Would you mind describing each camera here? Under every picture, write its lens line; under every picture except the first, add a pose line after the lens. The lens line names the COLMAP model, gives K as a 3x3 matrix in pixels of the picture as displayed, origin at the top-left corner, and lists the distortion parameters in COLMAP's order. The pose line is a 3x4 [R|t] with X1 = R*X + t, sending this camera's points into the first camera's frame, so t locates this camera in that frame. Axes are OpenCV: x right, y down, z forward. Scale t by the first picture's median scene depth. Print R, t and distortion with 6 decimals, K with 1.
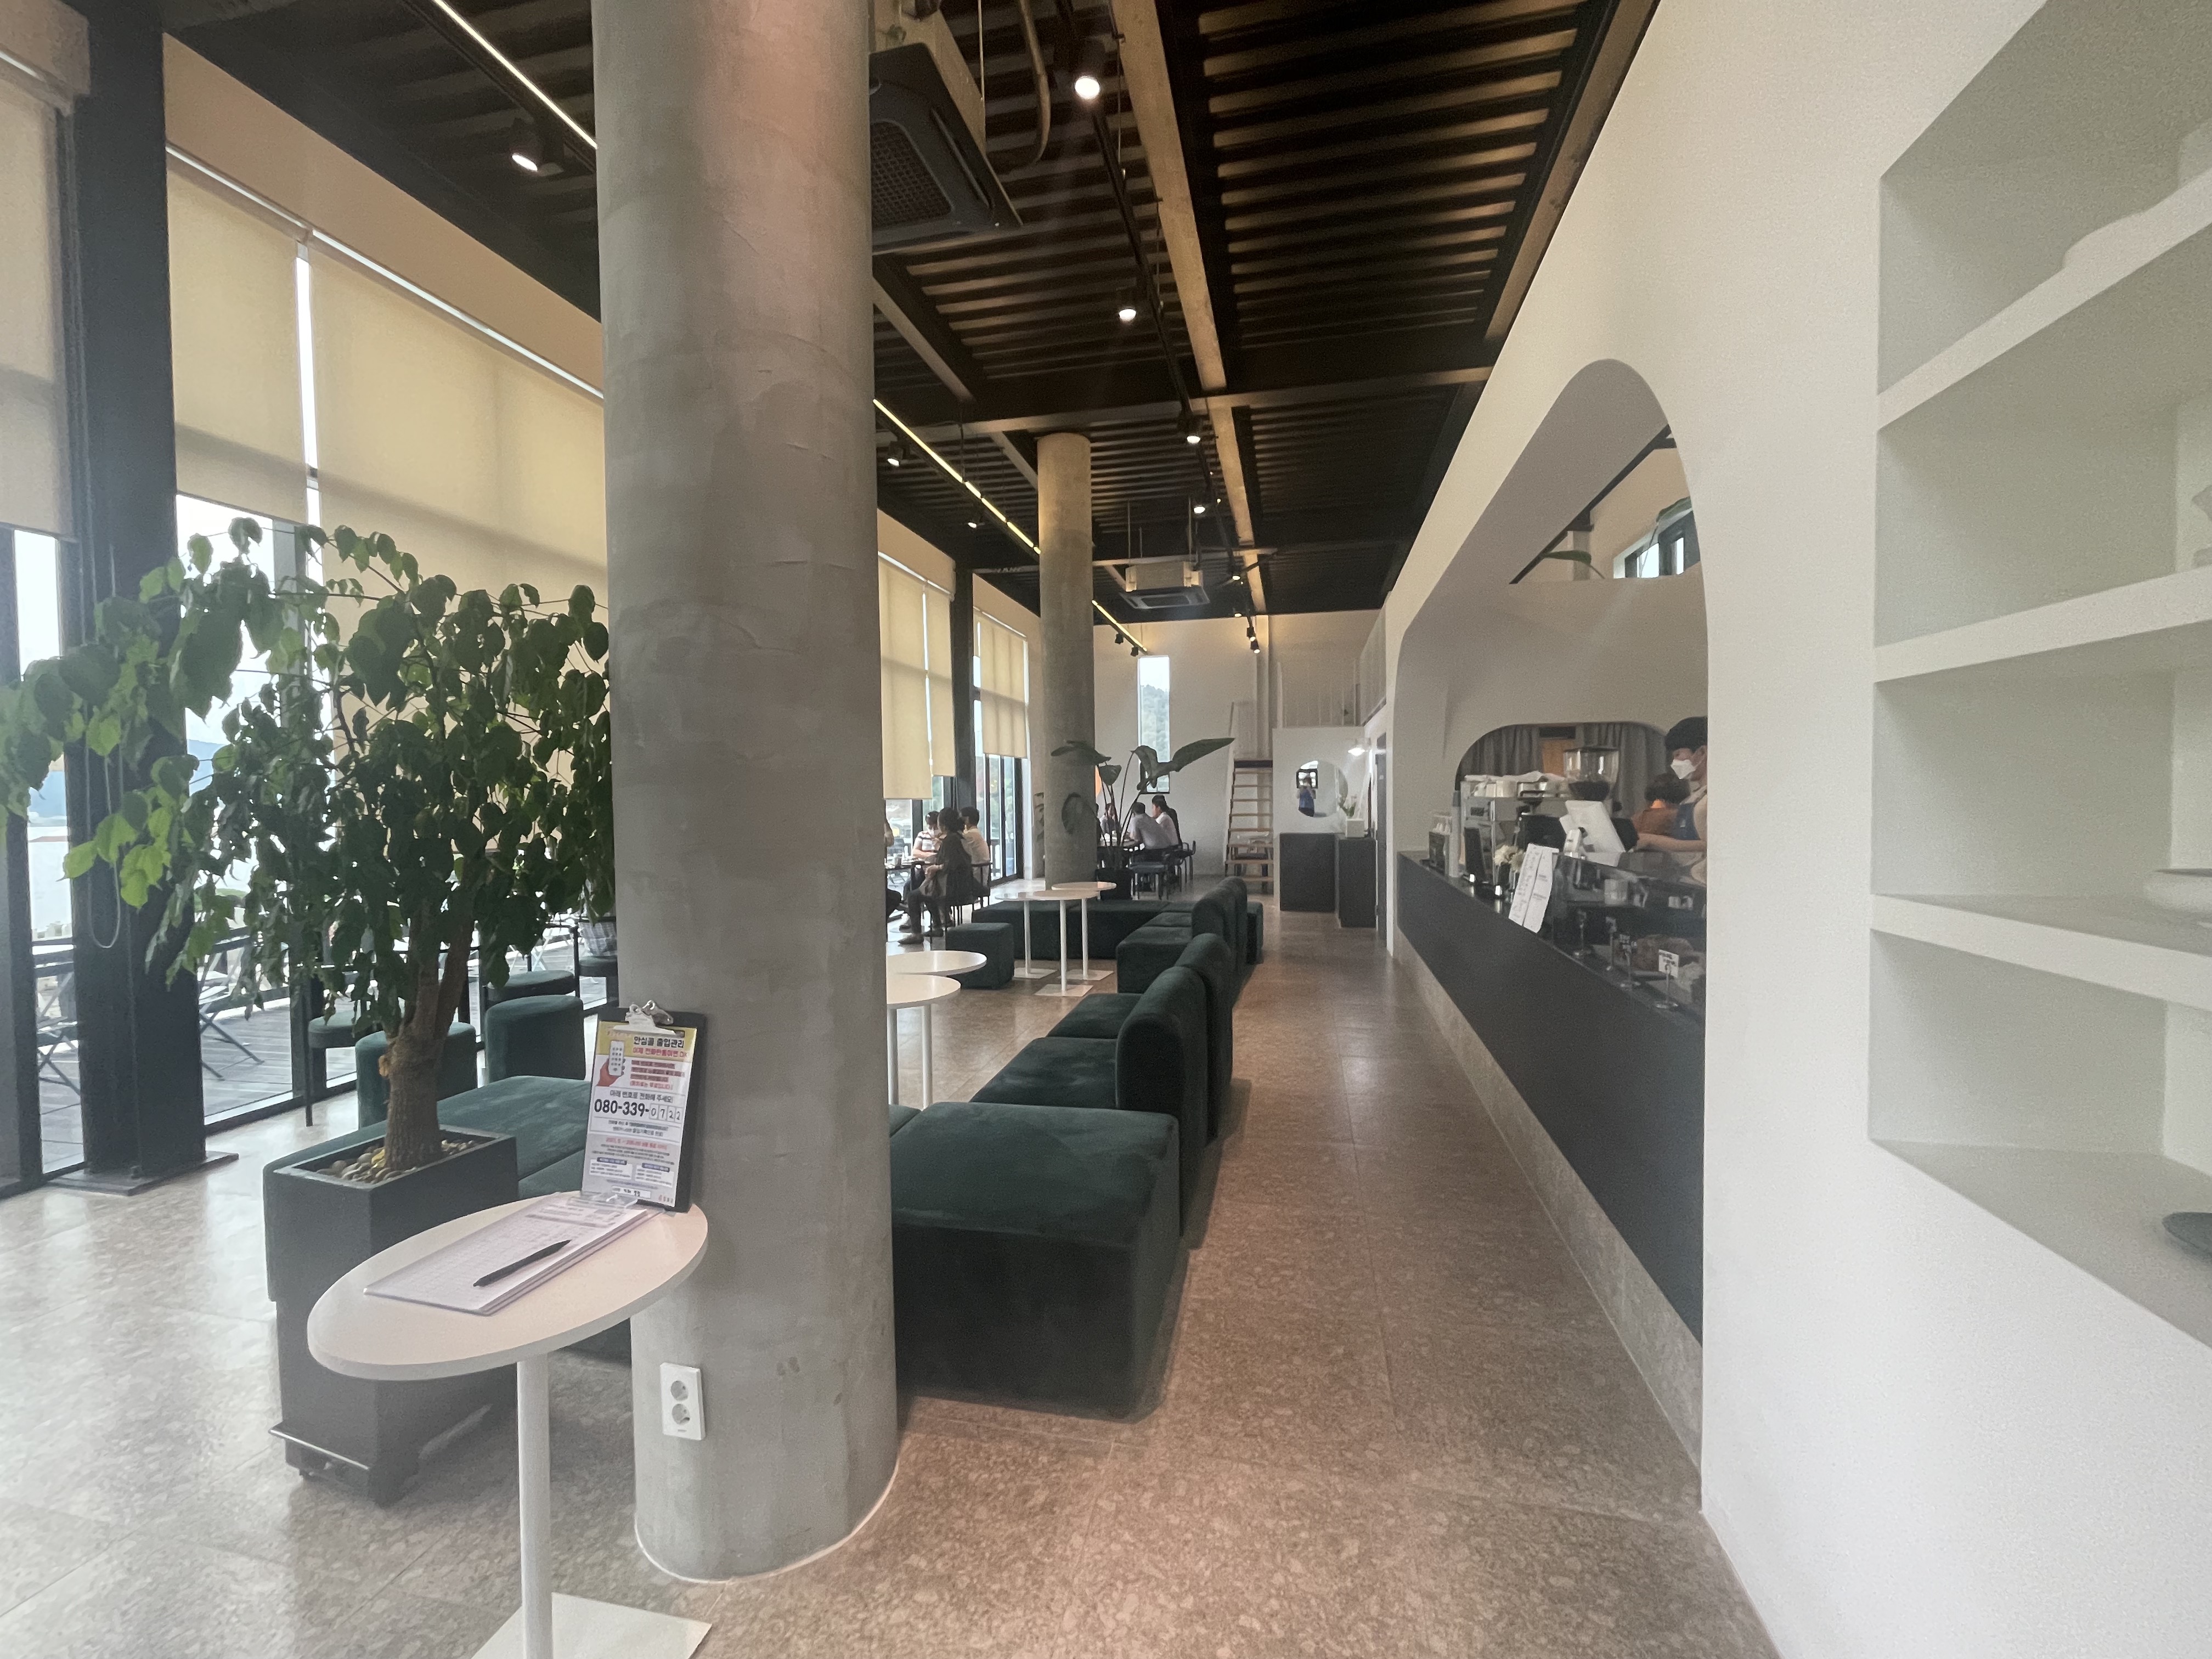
lens RADIAL K [[889.3, 0, 1106.0], [0, 889.3, 829.5], [0, 0, 1]] dist [0.001678, 0.000089]
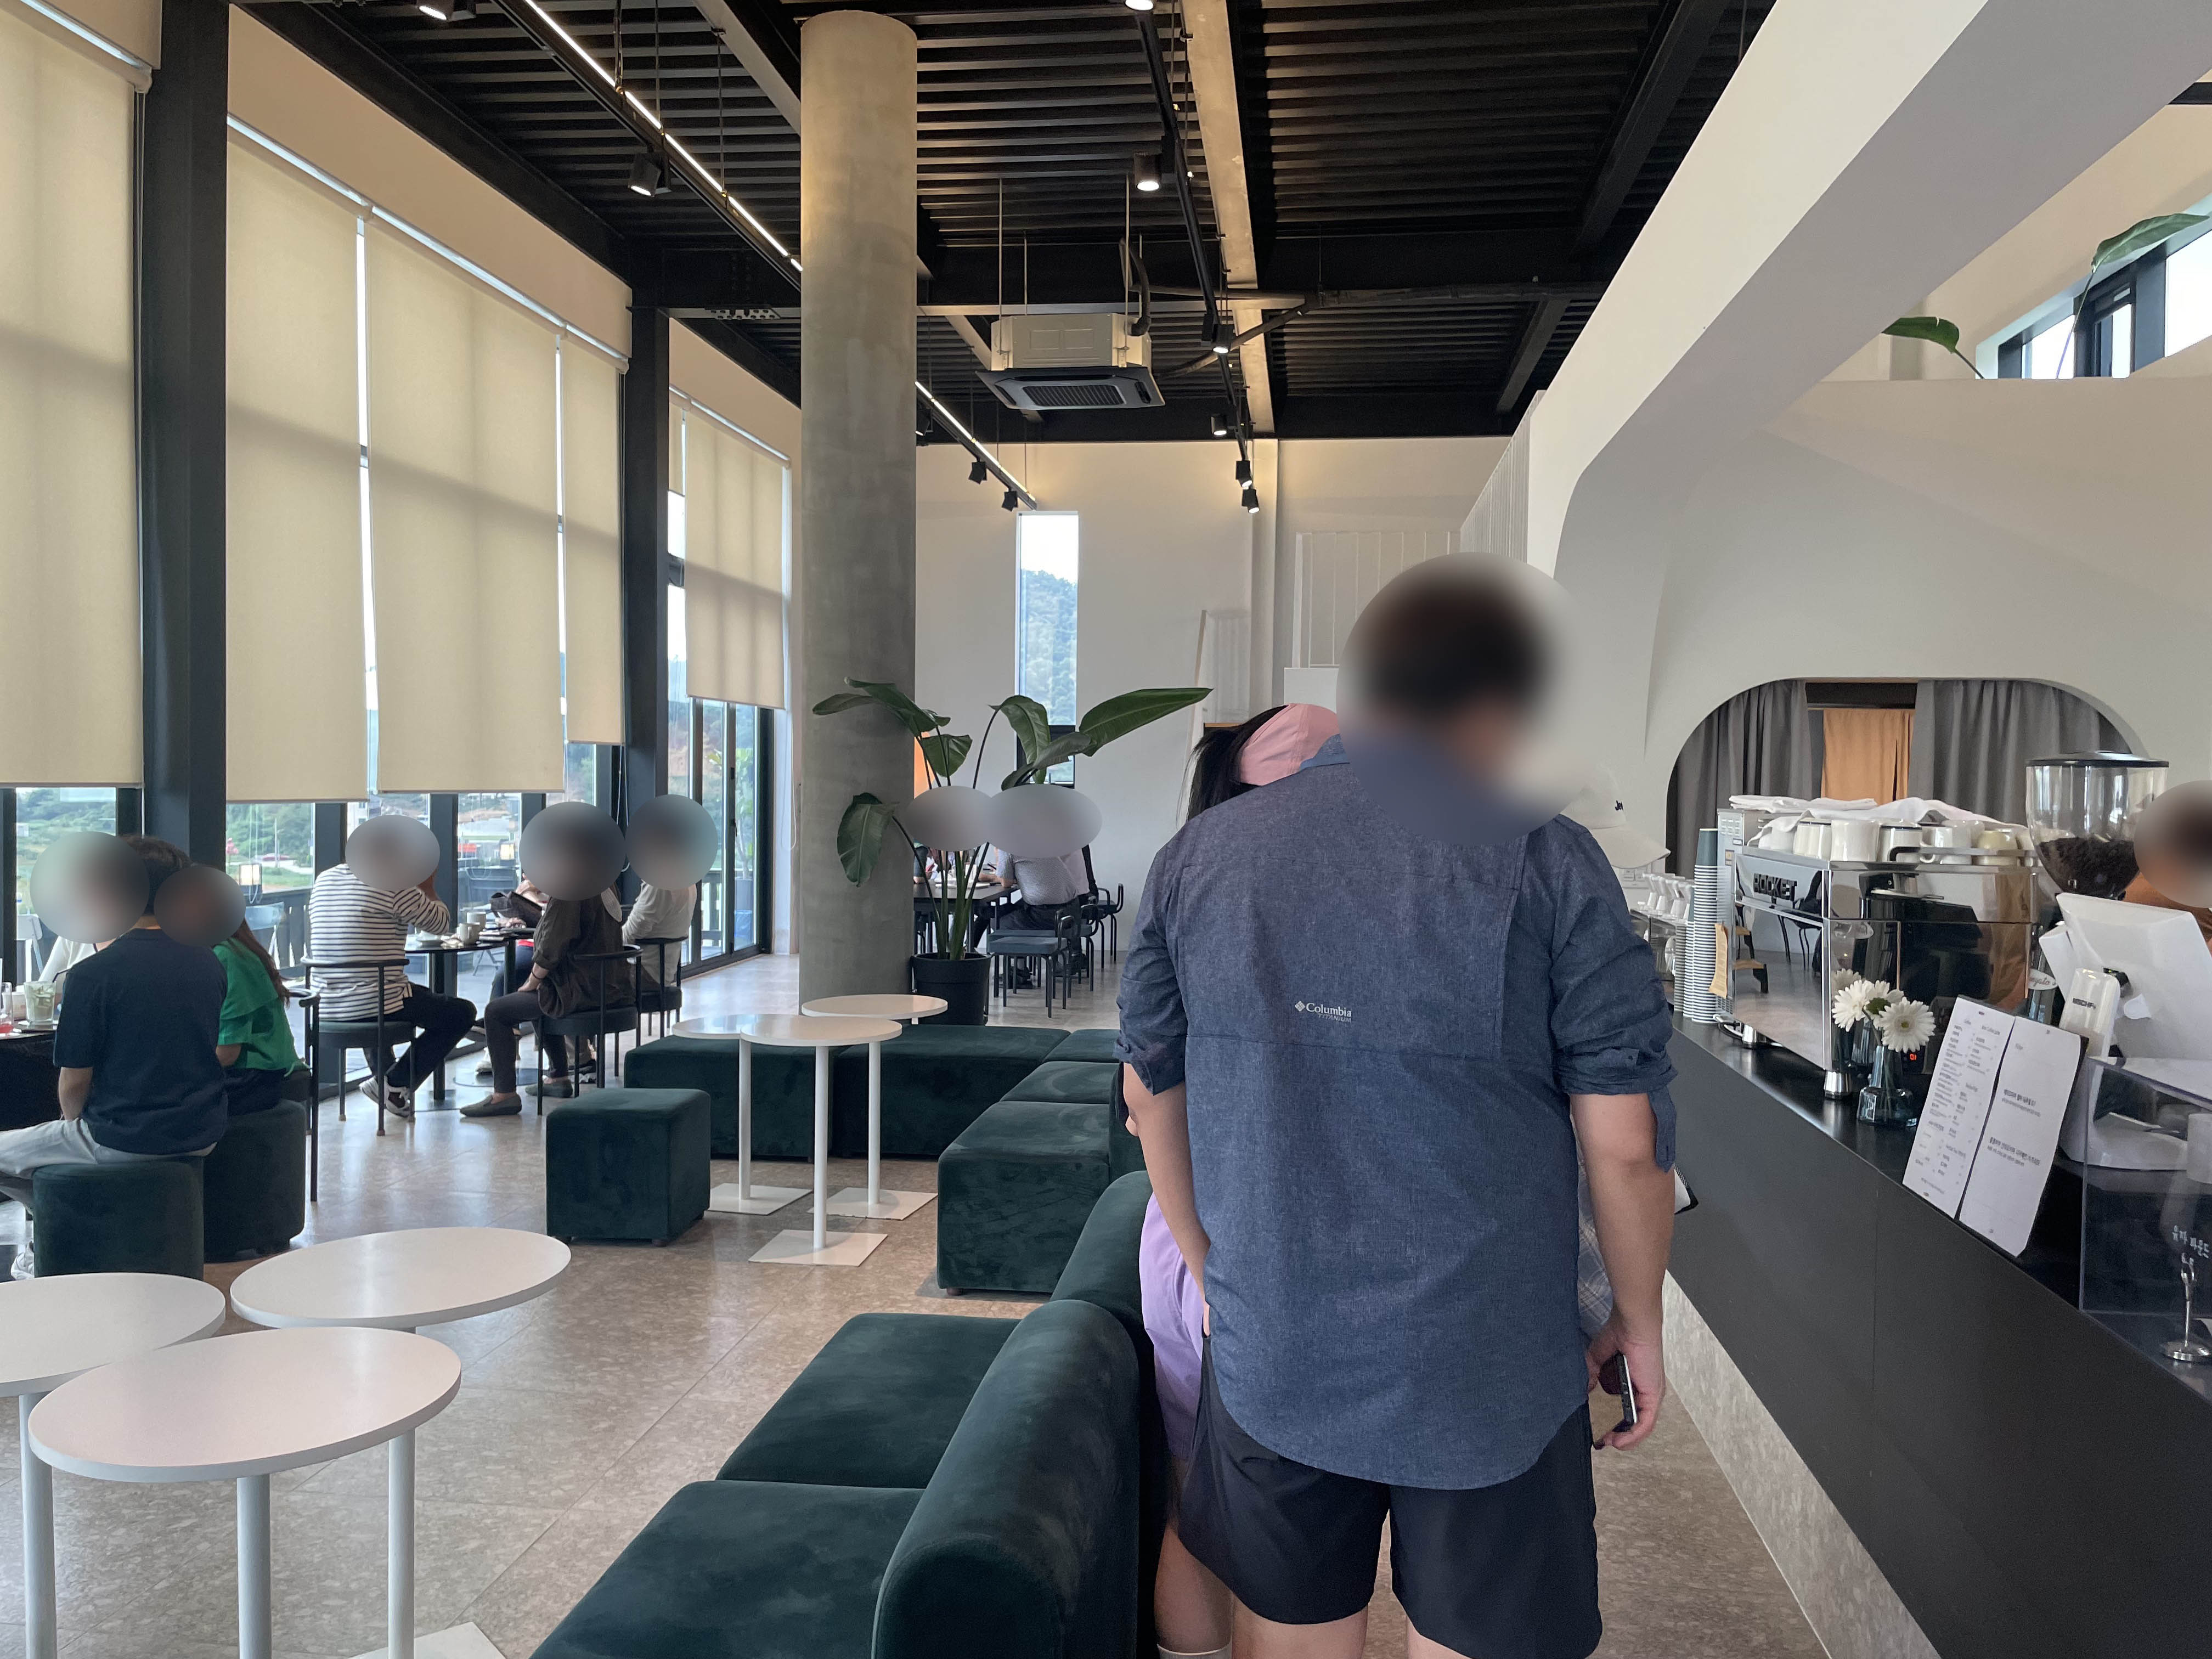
lens RADIAL K [[1653.4, 0, 1124.1], [0, 1653.4, 820.4], [0, 0, 1]] dist [0.122810, -0.161946]
pose [[0.994789, 0.023451, 0.099226, 0.010924], [-0.022334, 0.999674, -0.012353, -0.016584], [-0.099483, 0.010073, 0.994988, 0.105564]]
